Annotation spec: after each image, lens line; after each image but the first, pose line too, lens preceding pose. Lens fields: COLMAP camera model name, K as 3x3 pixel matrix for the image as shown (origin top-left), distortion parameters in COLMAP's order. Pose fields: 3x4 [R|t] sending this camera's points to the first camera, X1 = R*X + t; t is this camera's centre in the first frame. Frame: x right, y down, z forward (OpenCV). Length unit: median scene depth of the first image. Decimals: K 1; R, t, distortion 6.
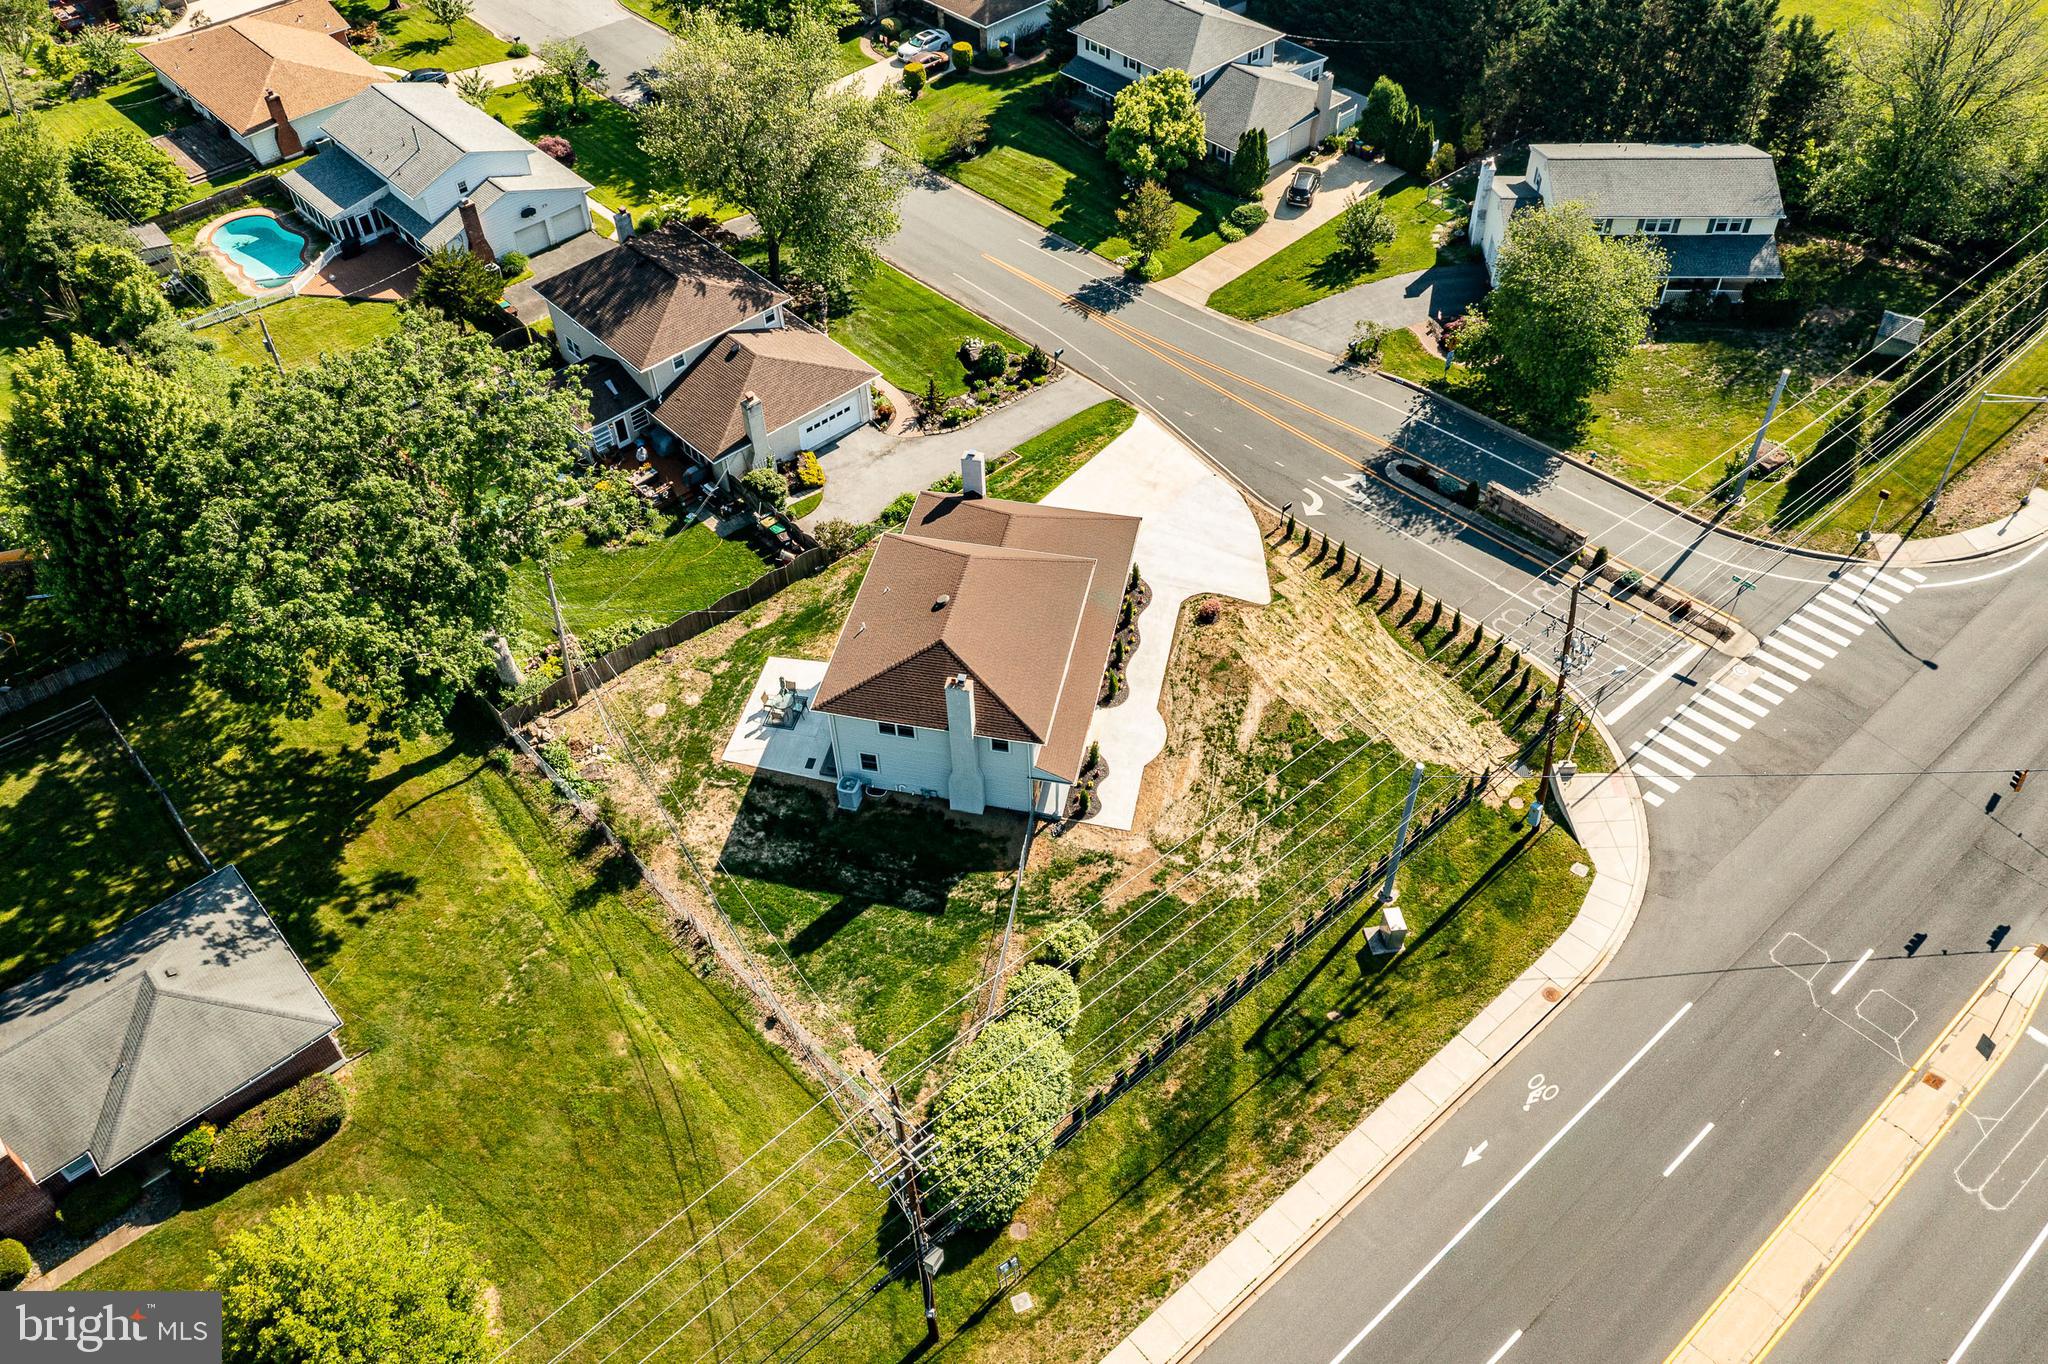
lens RADIAL K [[1640.1, 0, 1014.6], [0, 1640.1, 649.0], [0, 0, 1]] dist [-0.007803, 0.003482]
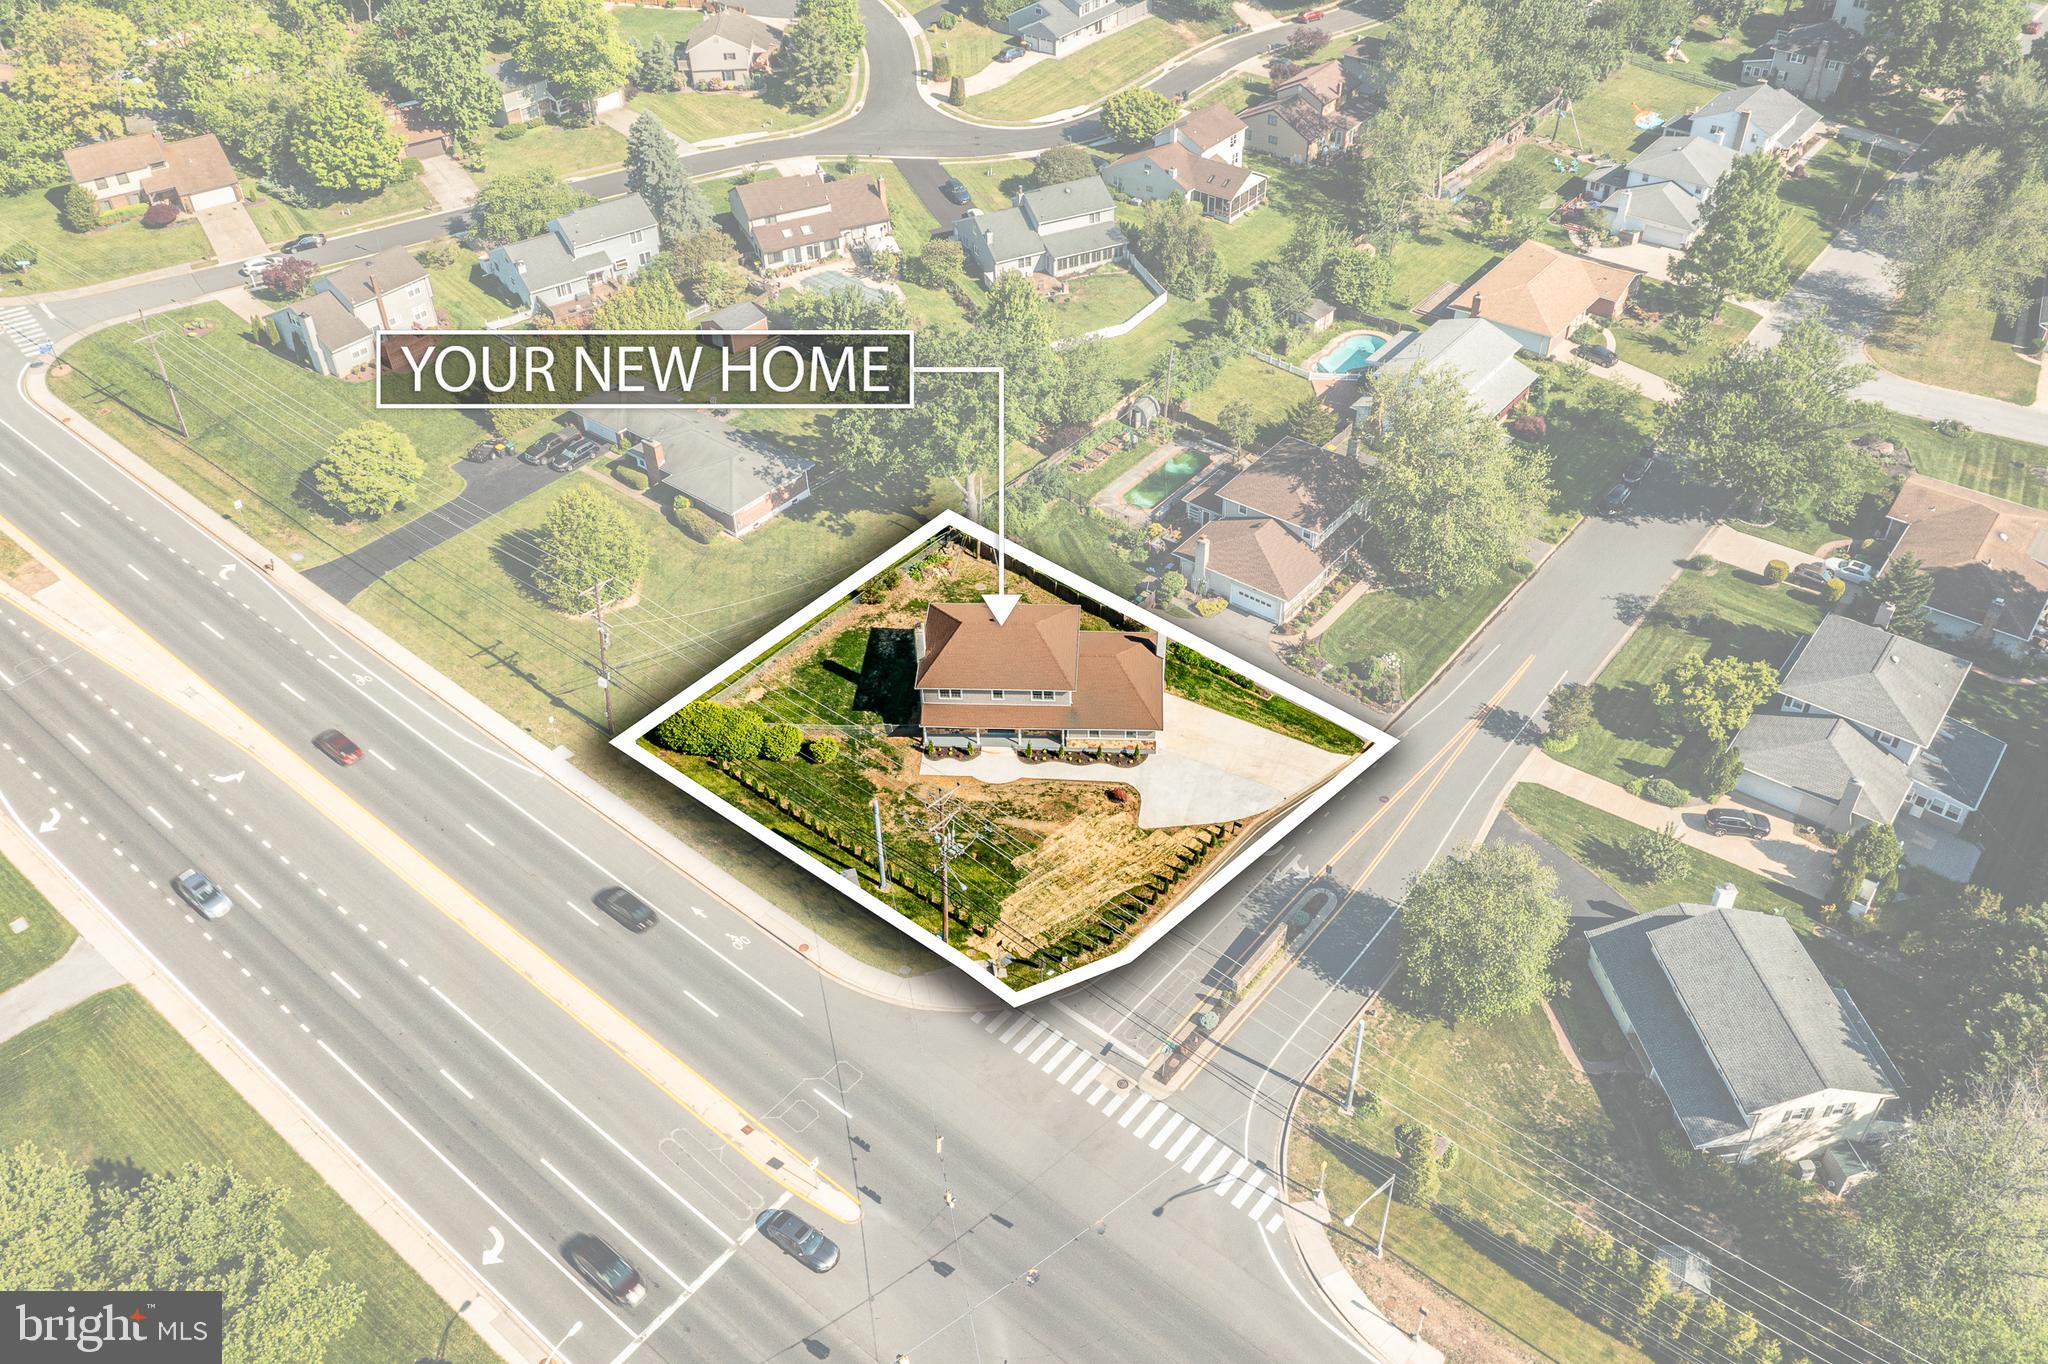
lens RADIAL K [[1588.7, 0, 1017.0], [0, 1588.7, 696.0], [0, 0, 1]] dist [-0.007364, 0.001607]
pose [[0.158356, 0.658197, -0.736003, 1.175398], [-0.682117, 0.611866, 0.400421, -0.628912], [0.713891, 0.438631, 0.545860, 0.138842]]
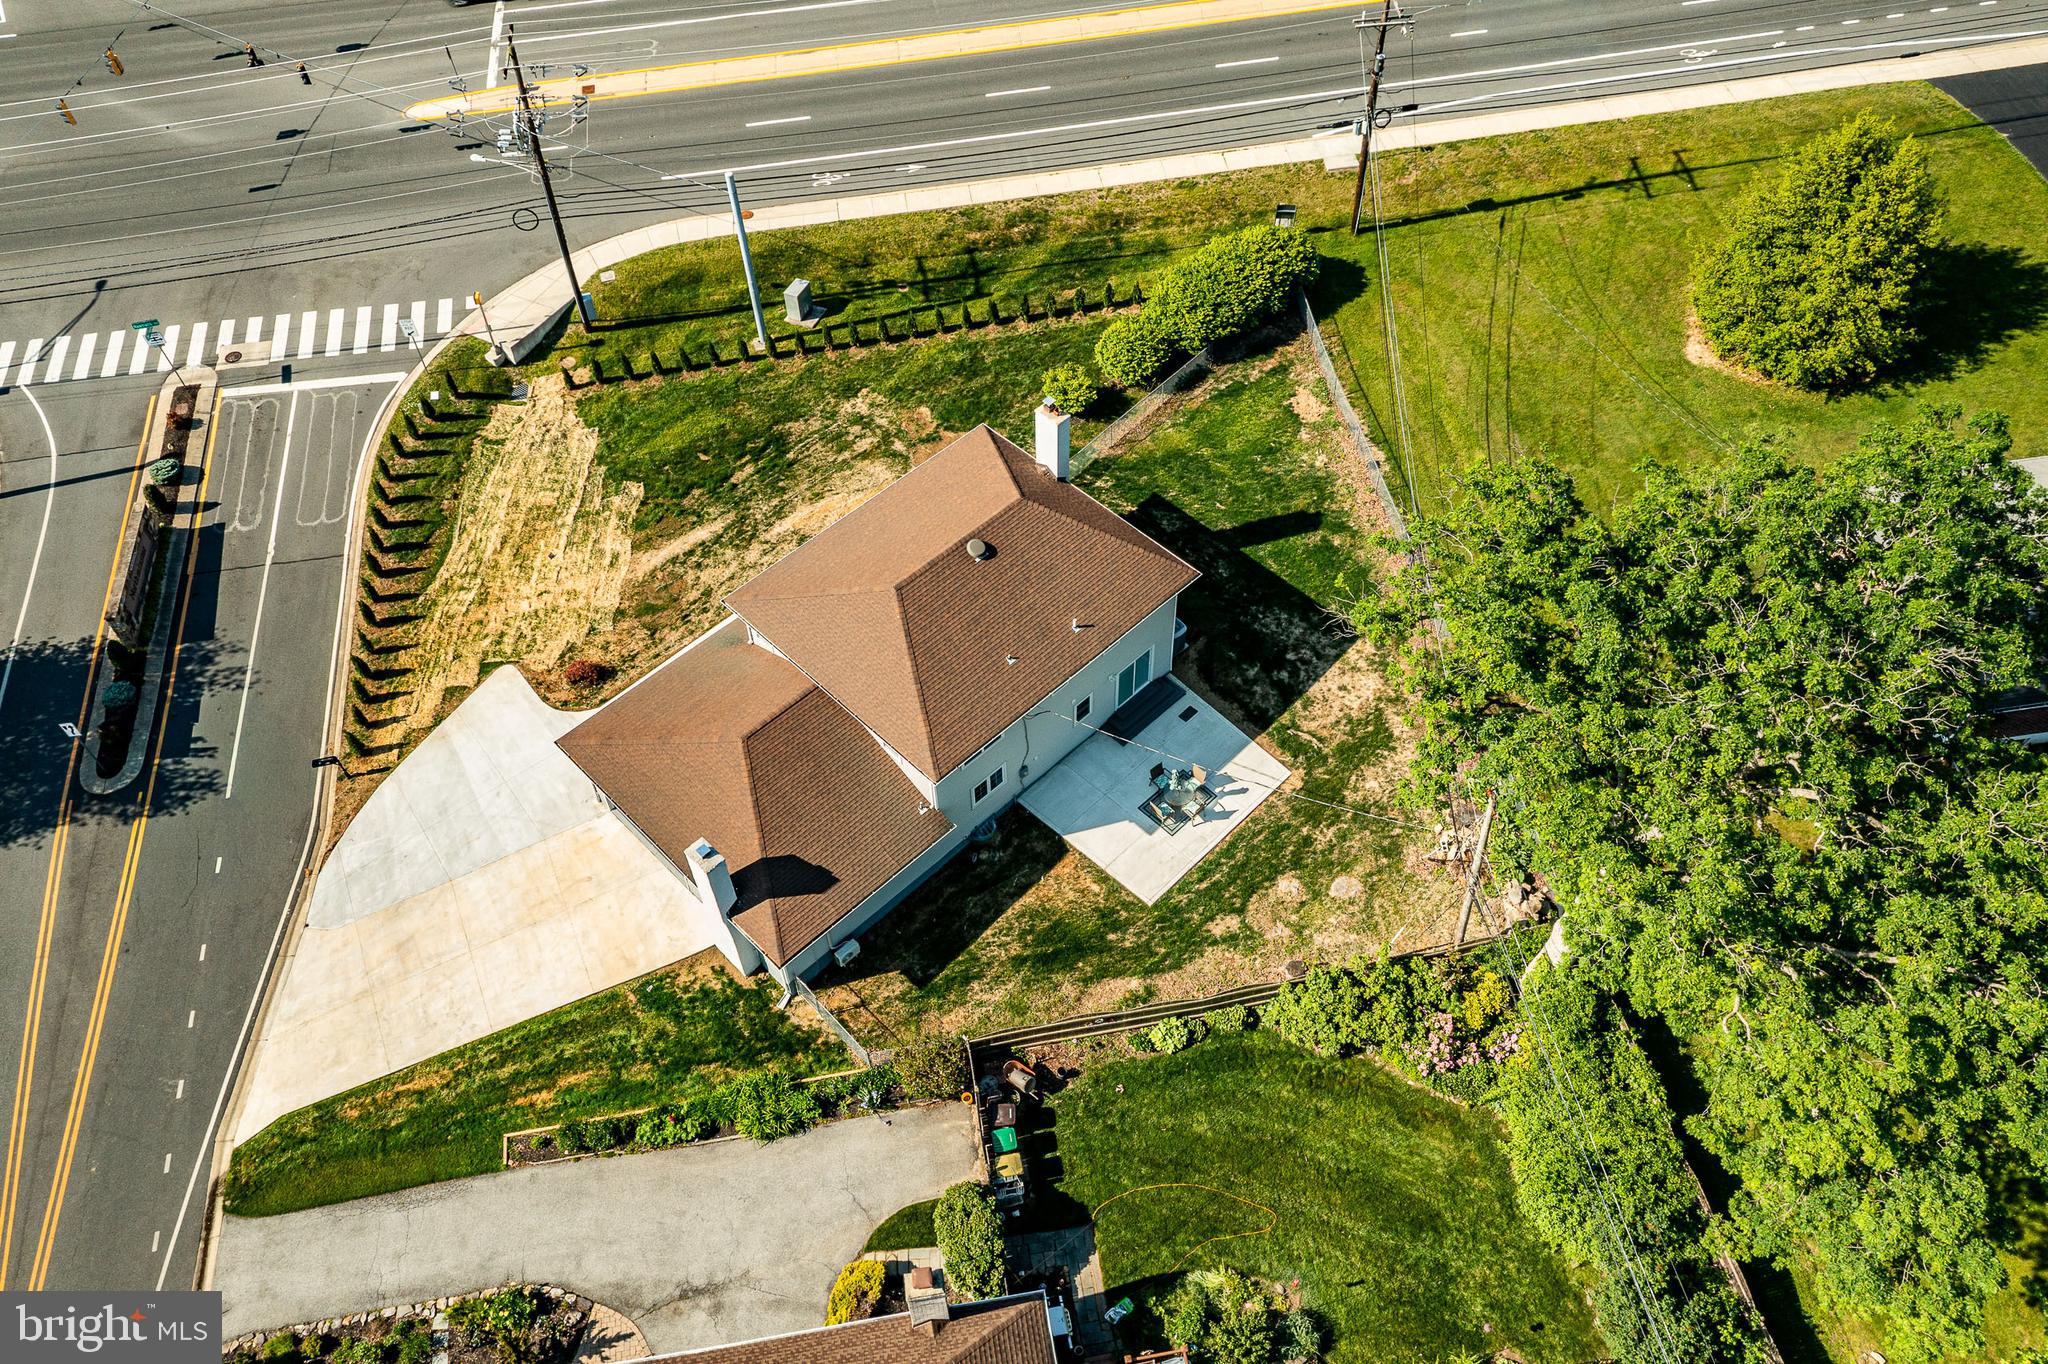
lens RADIAL K [[1588.7, 0, 1017.0], [0, 1588.7, 696.0], [0, 0, 1]] dist [-0.007364, 0.001607]
pose [[-0.836785, -0.400548, 0.373300, -0.325962], [0.416279, -0.022524, 0.908958, -0.621999], [-0.355673, 0.915999, 0.185588, 0.881726]]
